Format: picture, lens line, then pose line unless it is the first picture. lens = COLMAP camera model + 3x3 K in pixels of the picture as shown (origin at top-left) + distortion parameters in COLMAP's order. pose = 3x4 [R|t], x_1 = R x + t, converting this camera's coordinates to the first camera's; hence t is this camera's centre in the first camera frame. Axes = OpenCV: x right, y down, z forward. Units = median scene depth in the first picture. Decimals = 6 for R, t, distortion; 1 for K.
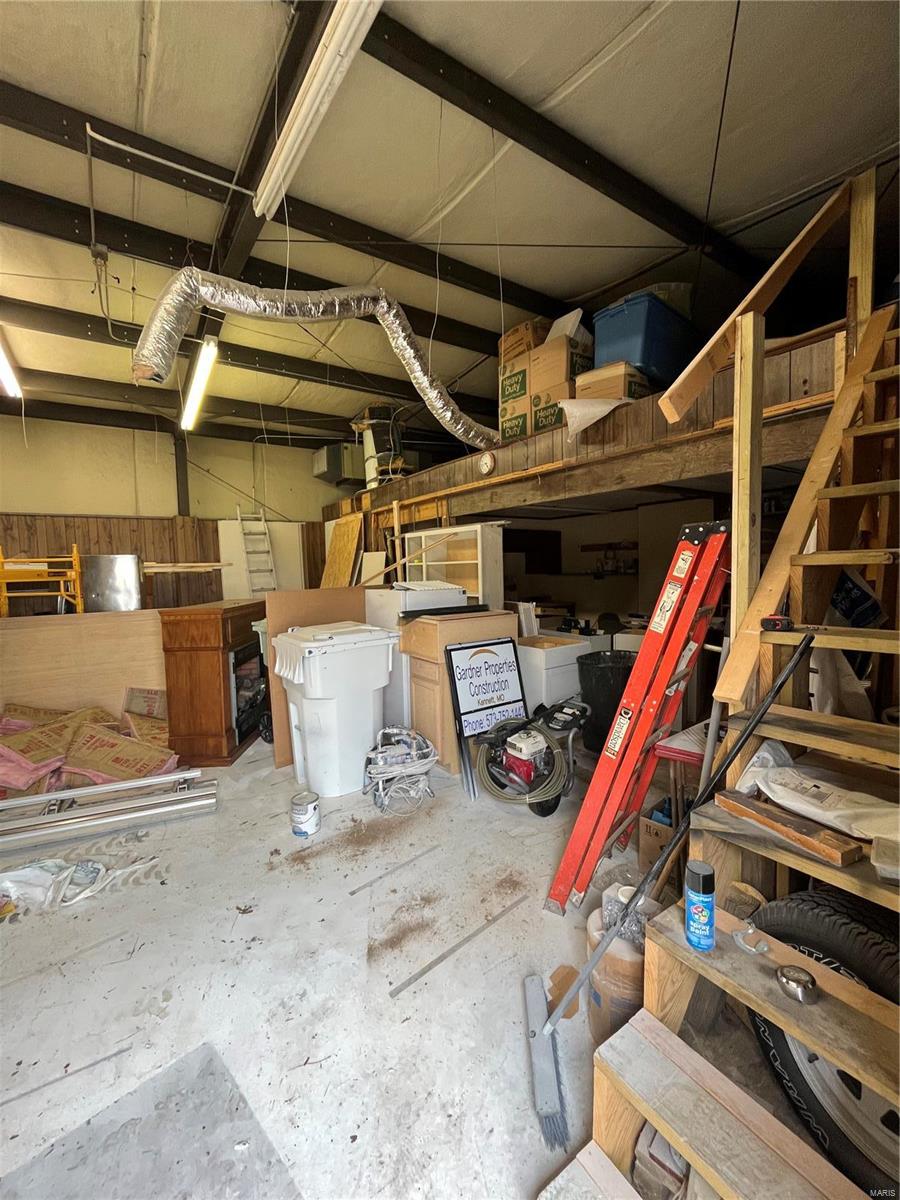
lens RADIAL K [[483.3, 0, 450.8], [0, 483.3, 603.4], [0, 0, 1]] dist [-0.007406, -0.000442]
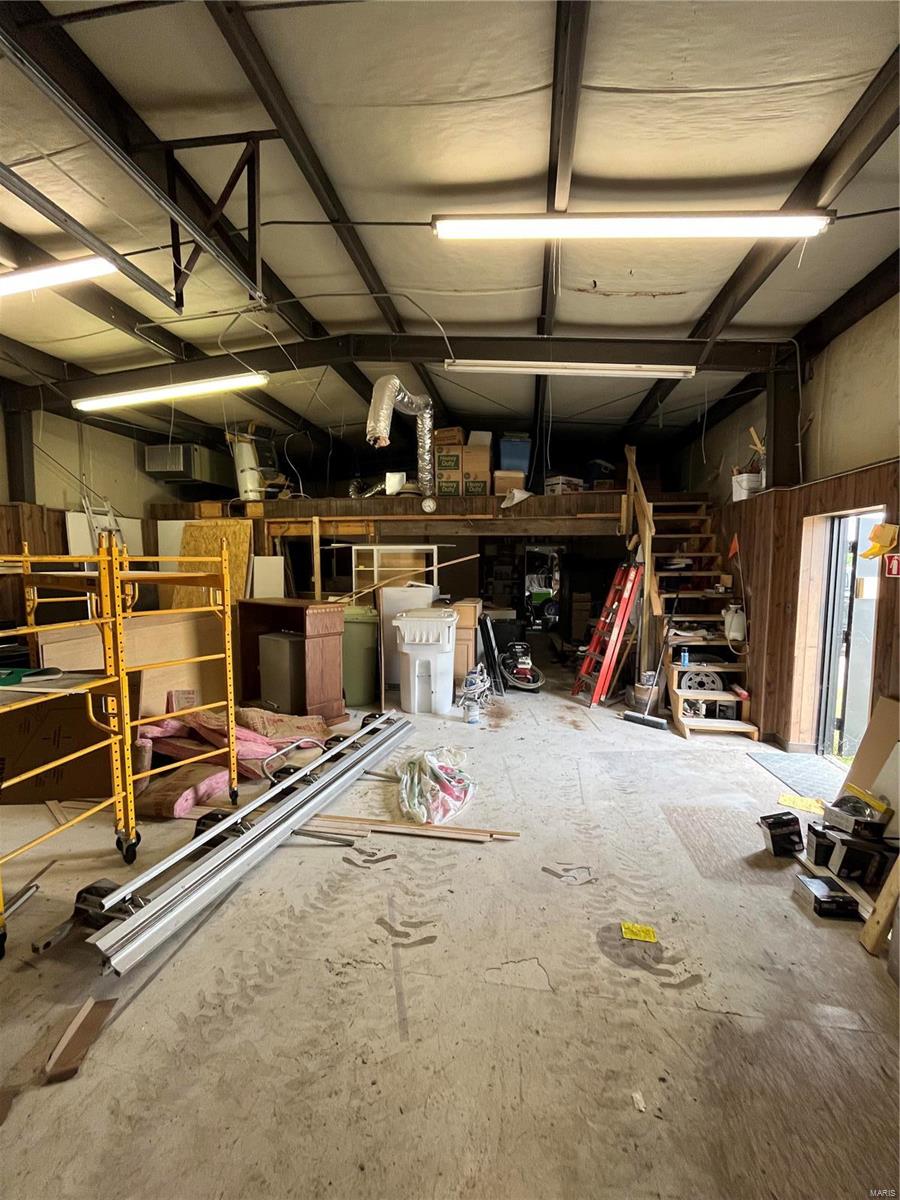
lens RADIAL K [[483.3, 0, 449.6], [0, 483.3, 602.0], [0, 0, 1]] dist [-0.007406, -0.000442]
pose [[0.681578, -0.036498, 0.730835, -1.098367], [0.039593, 0.999132, 0.012972, 0.002076], [-0.730674, 0.020095, 0.682431, -0.110581]]
